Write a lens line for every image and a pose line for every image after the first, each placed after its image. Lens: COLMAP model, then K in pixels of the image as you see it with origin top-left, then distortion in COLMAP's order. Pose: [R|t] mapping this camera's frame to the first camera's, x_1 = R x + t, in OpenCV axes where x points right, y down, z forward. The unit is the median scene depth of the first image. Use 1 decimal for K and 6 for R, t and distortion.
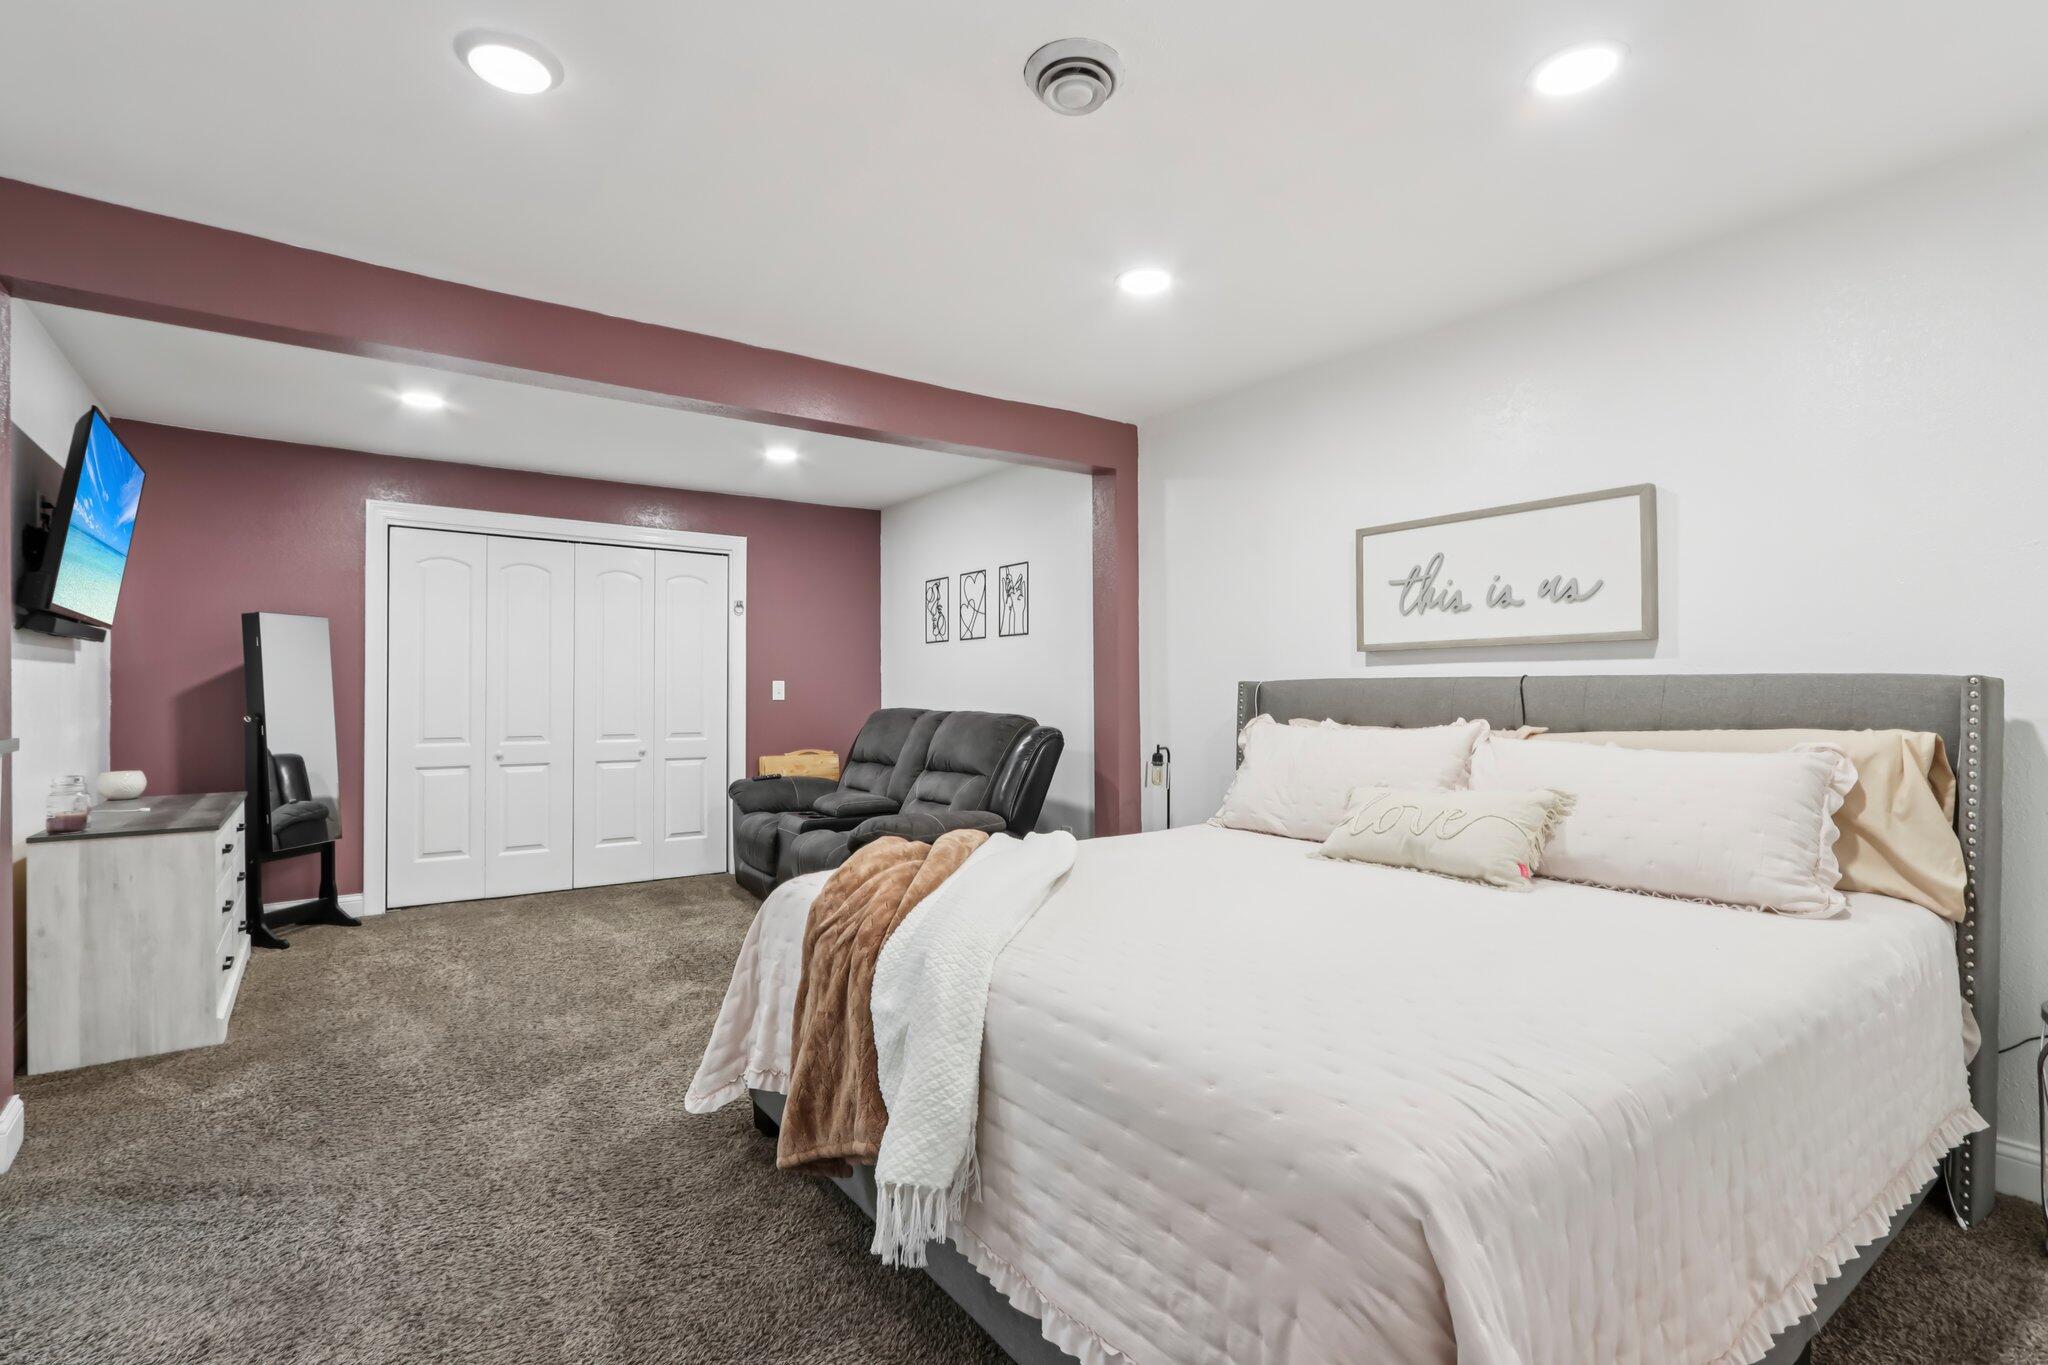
lens RADIAL K [[966.0, 0, 1017.6], [0, 966.0, 686.0], [0, 0, 1]] dist [-0.002203, 0.000087]
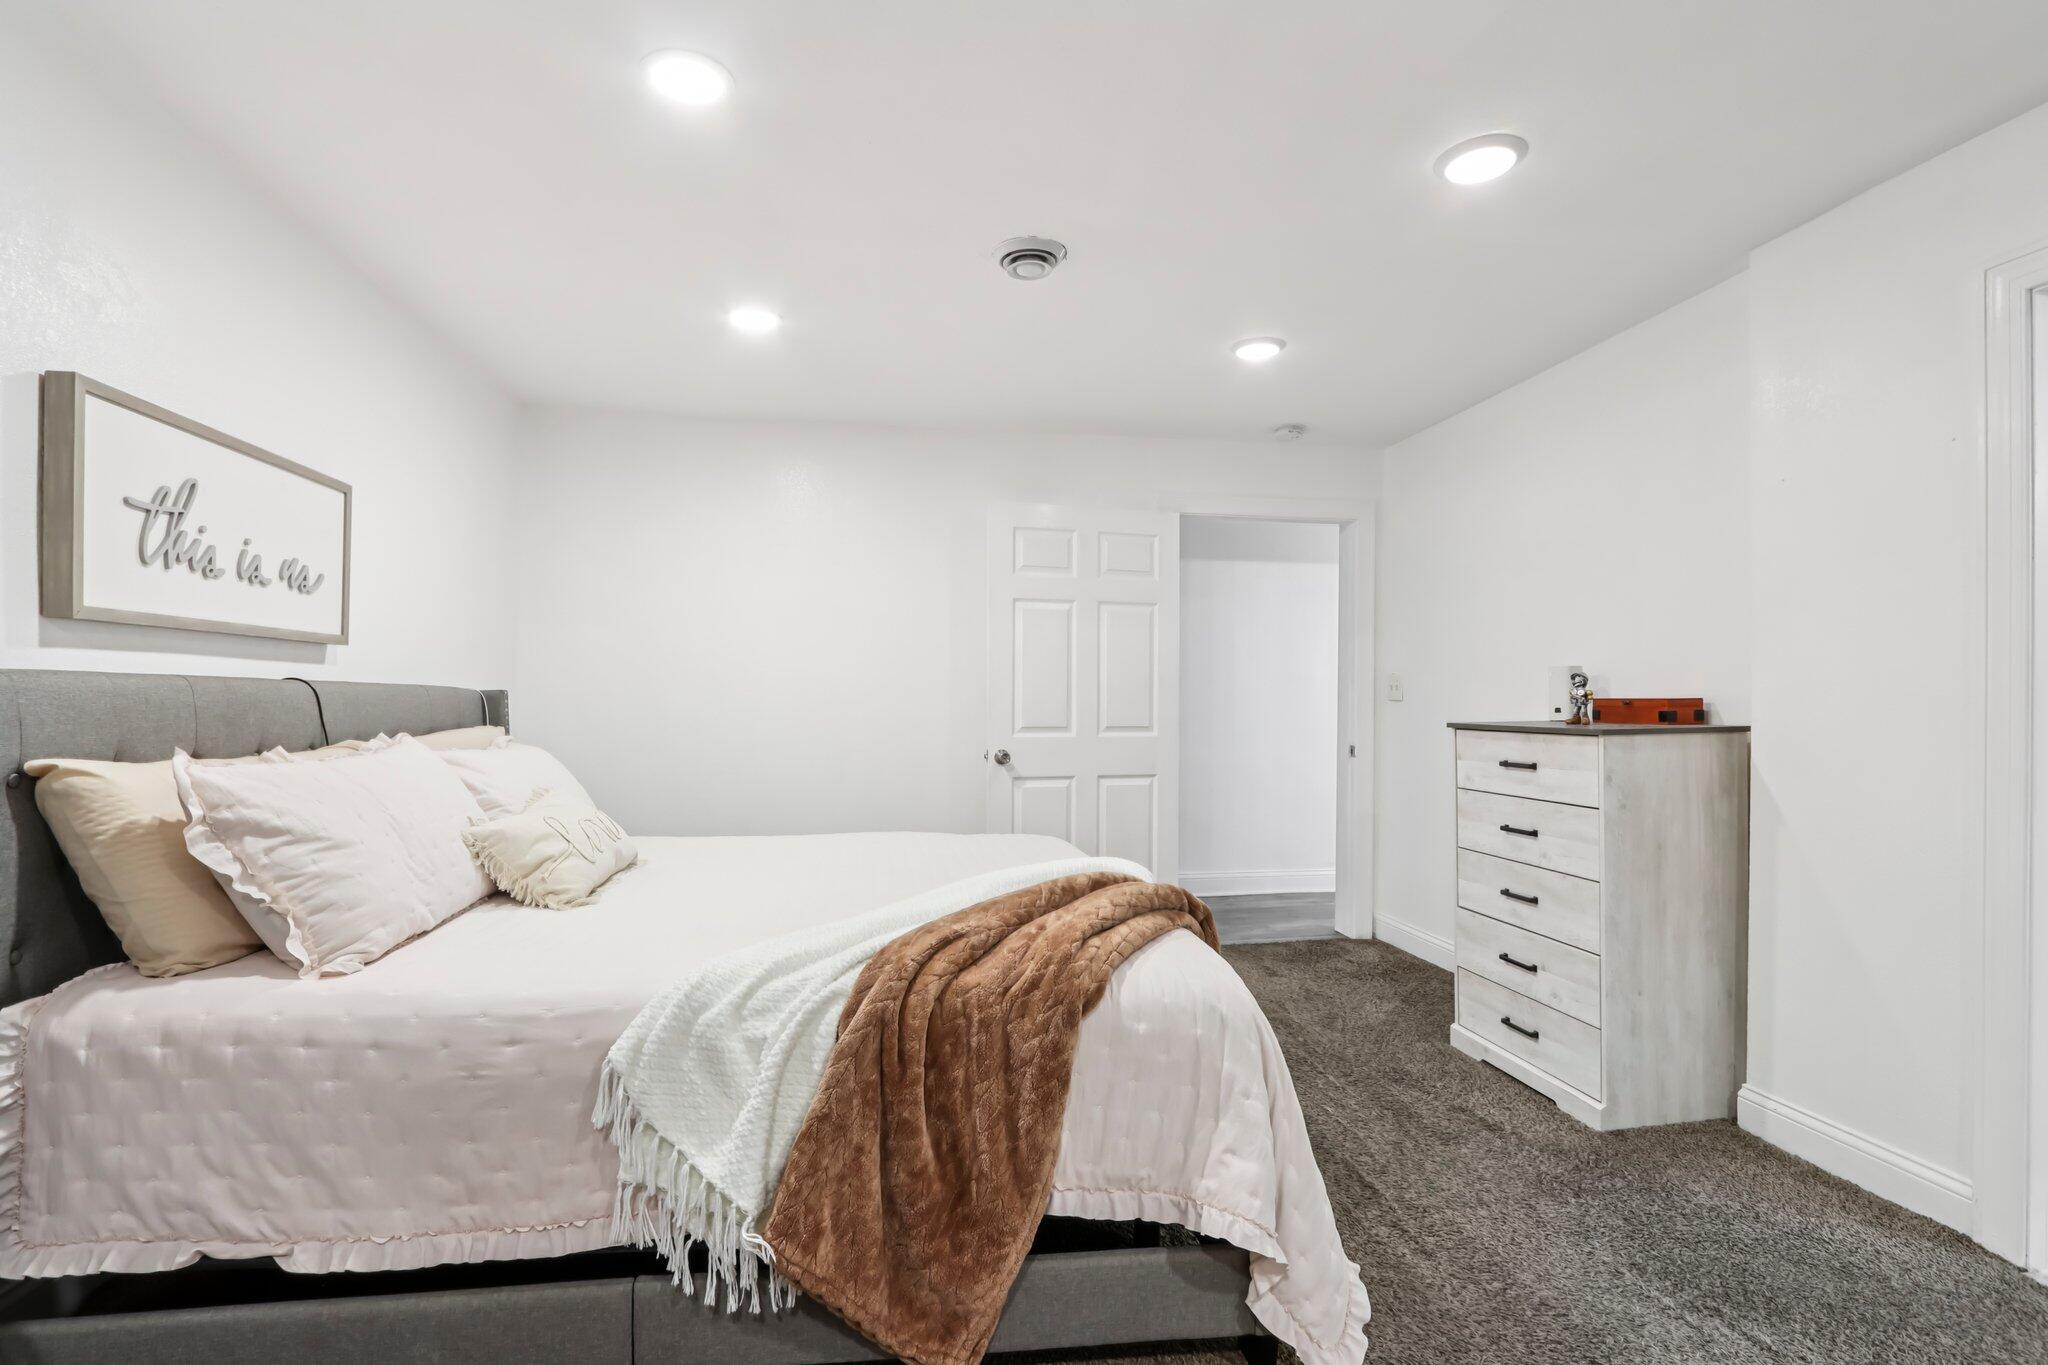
lens RADIAL K [[966.0, 0, 1016.9], [0, 966.0, 694.1], [0, 0, 1]] dist [-0.002203, 0.000087]
pose [[-0.886443, 0.004911, 0.462812, -0.335431], [-0.000037, 0.999943, -0.010682, 0.010118], [-0.462838, -0.009486, -0.886392, 1.306751]]
